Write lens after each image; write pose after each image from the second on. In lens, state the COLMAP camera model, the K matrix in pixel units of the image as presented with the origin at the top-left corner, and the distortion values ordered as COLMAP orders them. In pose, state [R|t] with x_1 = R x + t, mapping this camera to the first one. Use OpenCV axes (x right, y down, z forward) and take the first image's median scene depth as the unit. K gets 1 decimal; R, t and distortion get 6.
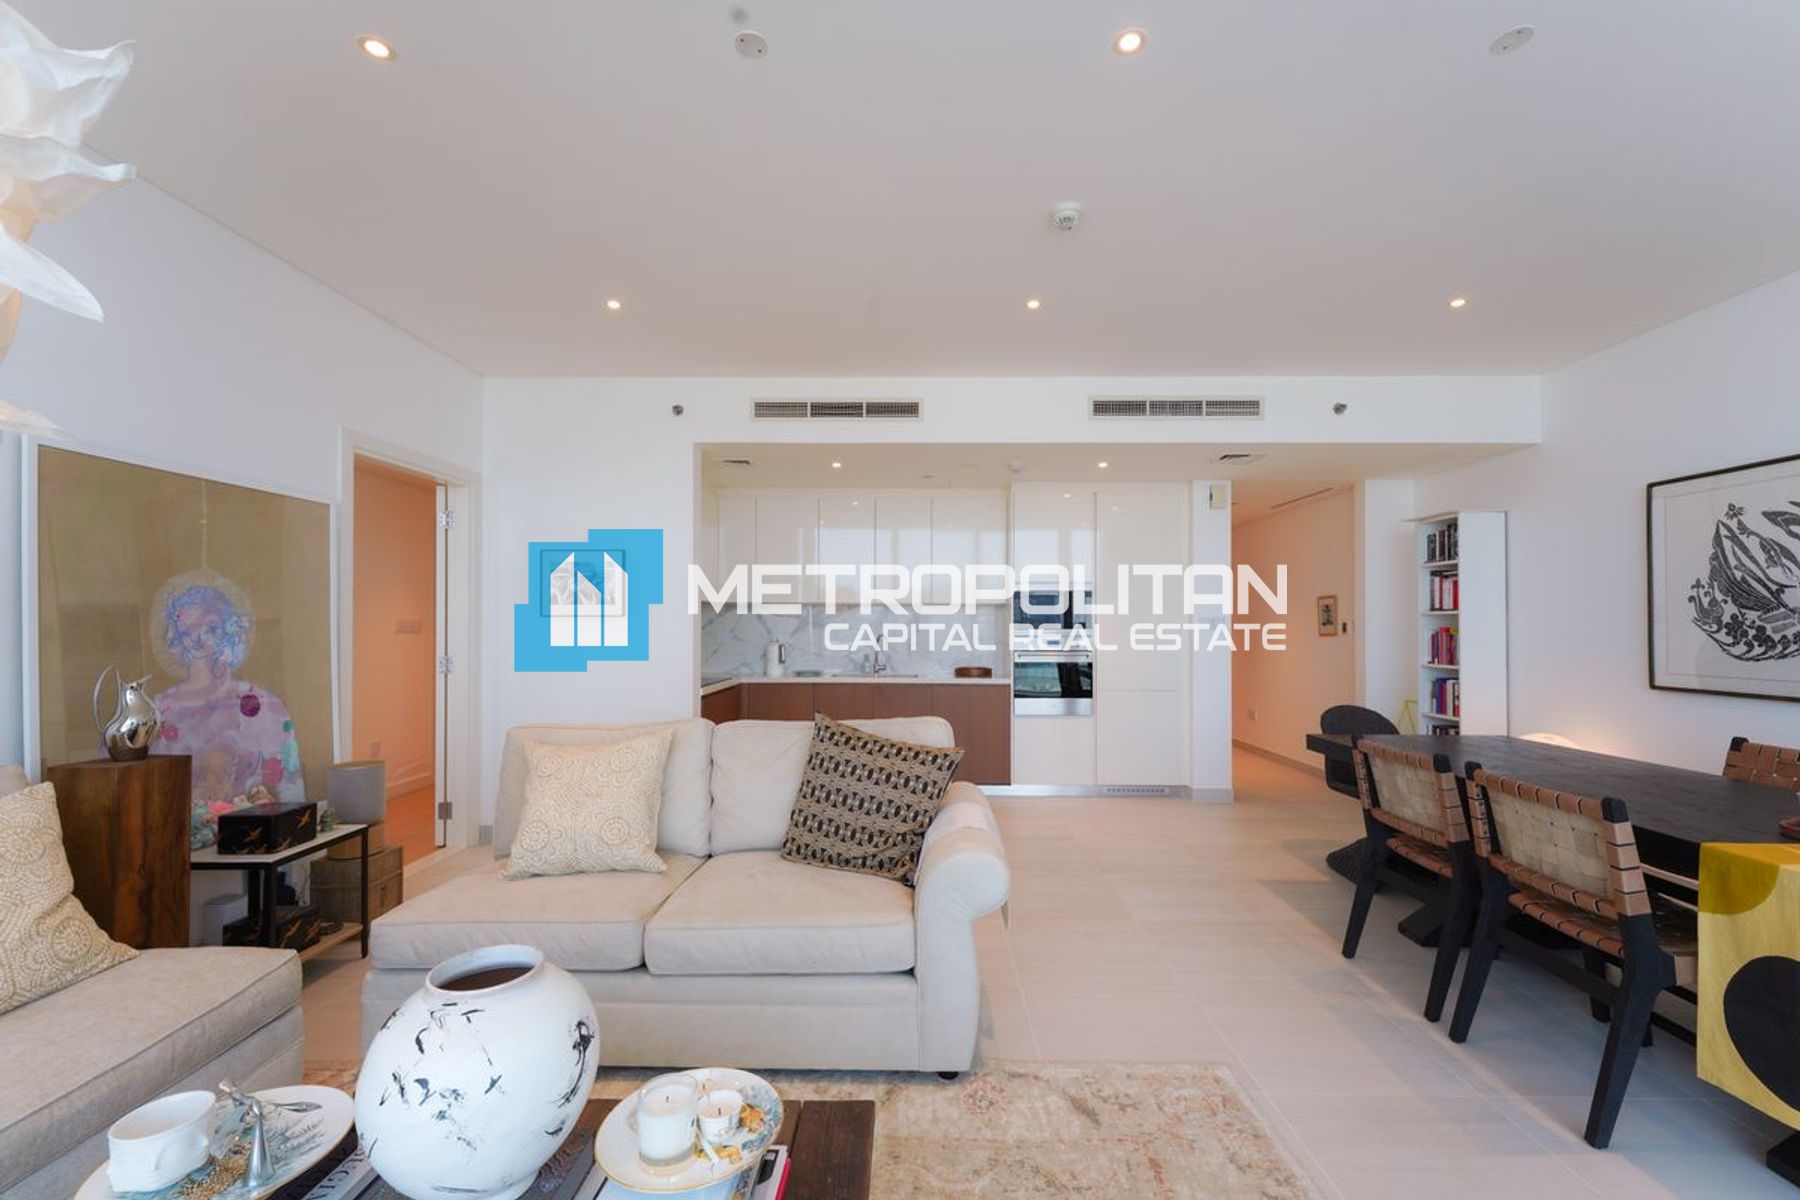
lens RADIAL K [[735.6, 0, 884.9], [0, 735.6, 632.9], [0, 0, 1]] dist [0.012836, -0.003515]
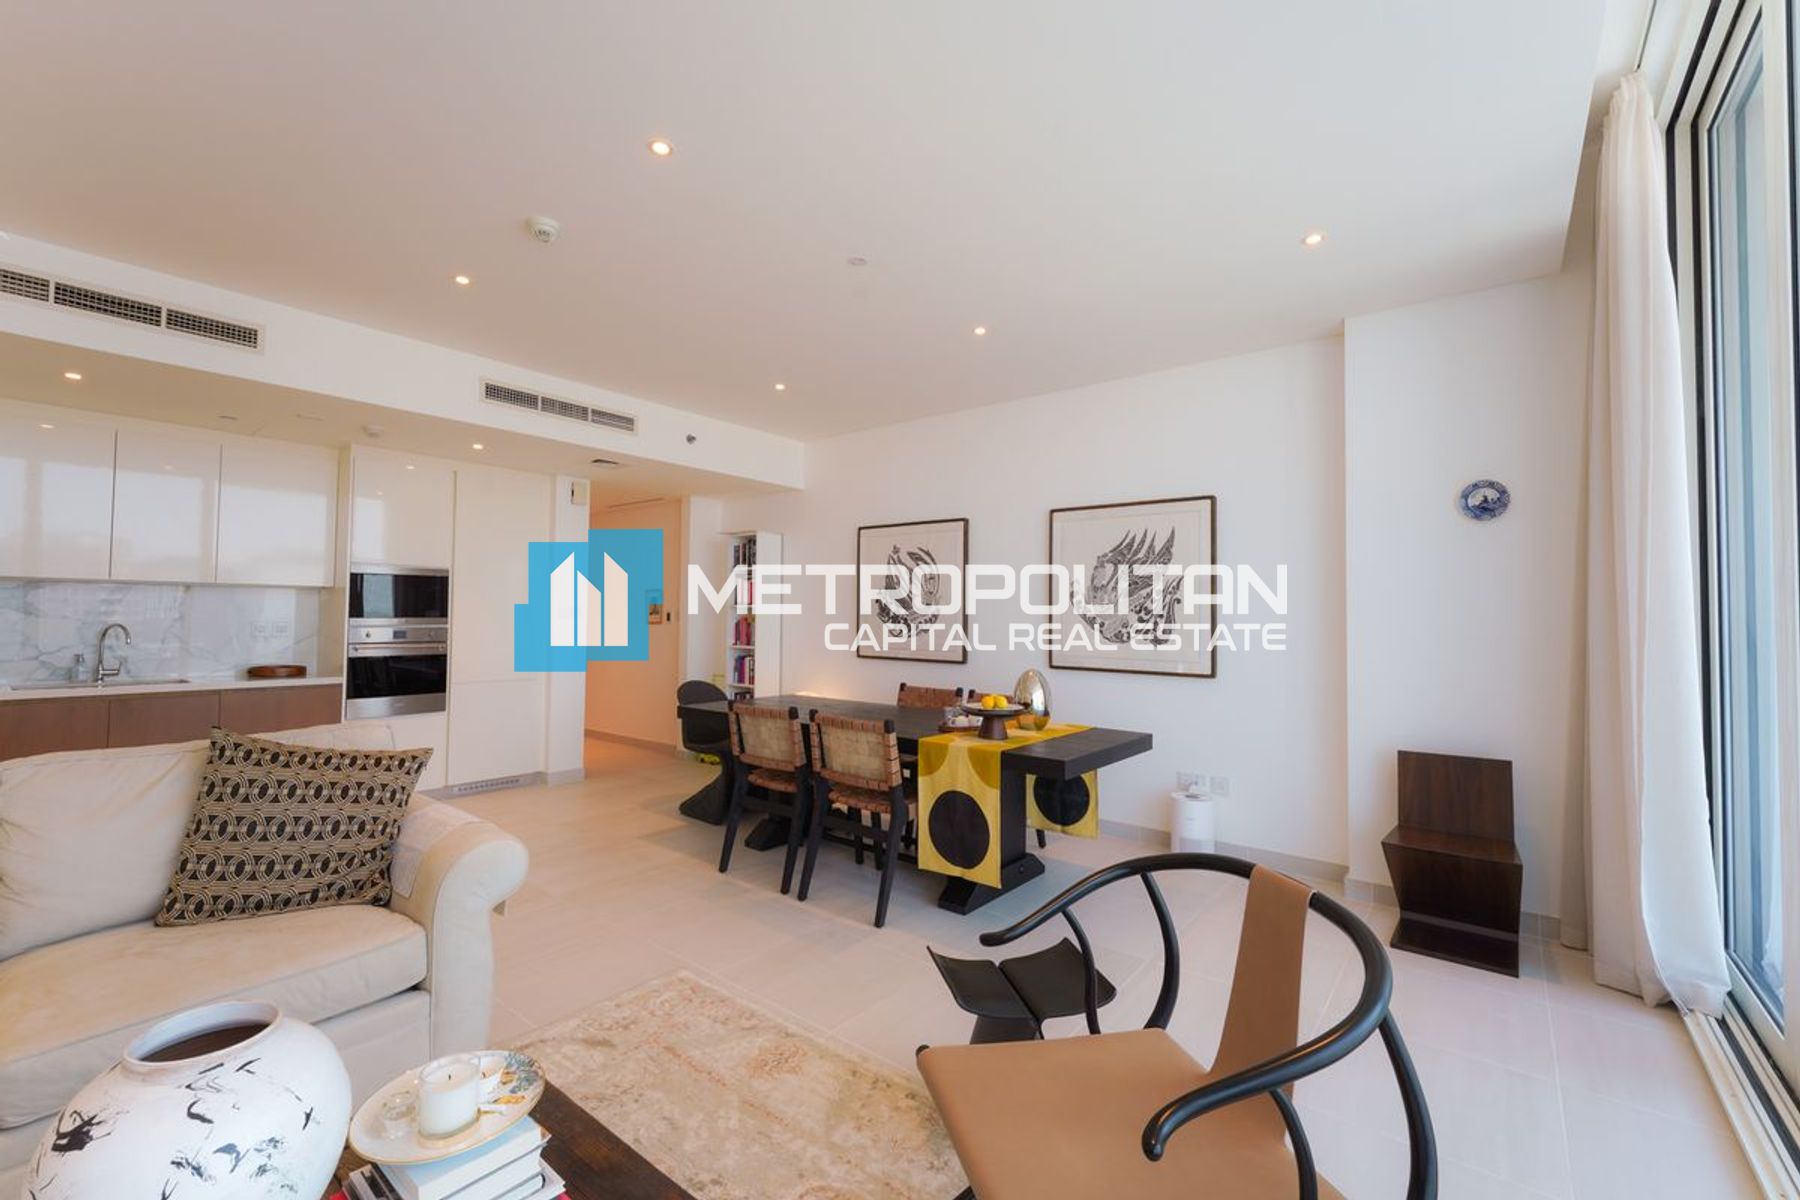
lens RADIAL K [[735.6, 0, 904.0], [0, 735.6, 626.1], [0, 0, 1]] dist [0.012836, -0.003515]
pose [[0.610932, -0.005882, 0.791661, -0.173324], [-0.000449, 0.999970, 0.007776, -0.003679], [-0.791683, -0.005106, 0.610911, -0.034623]]
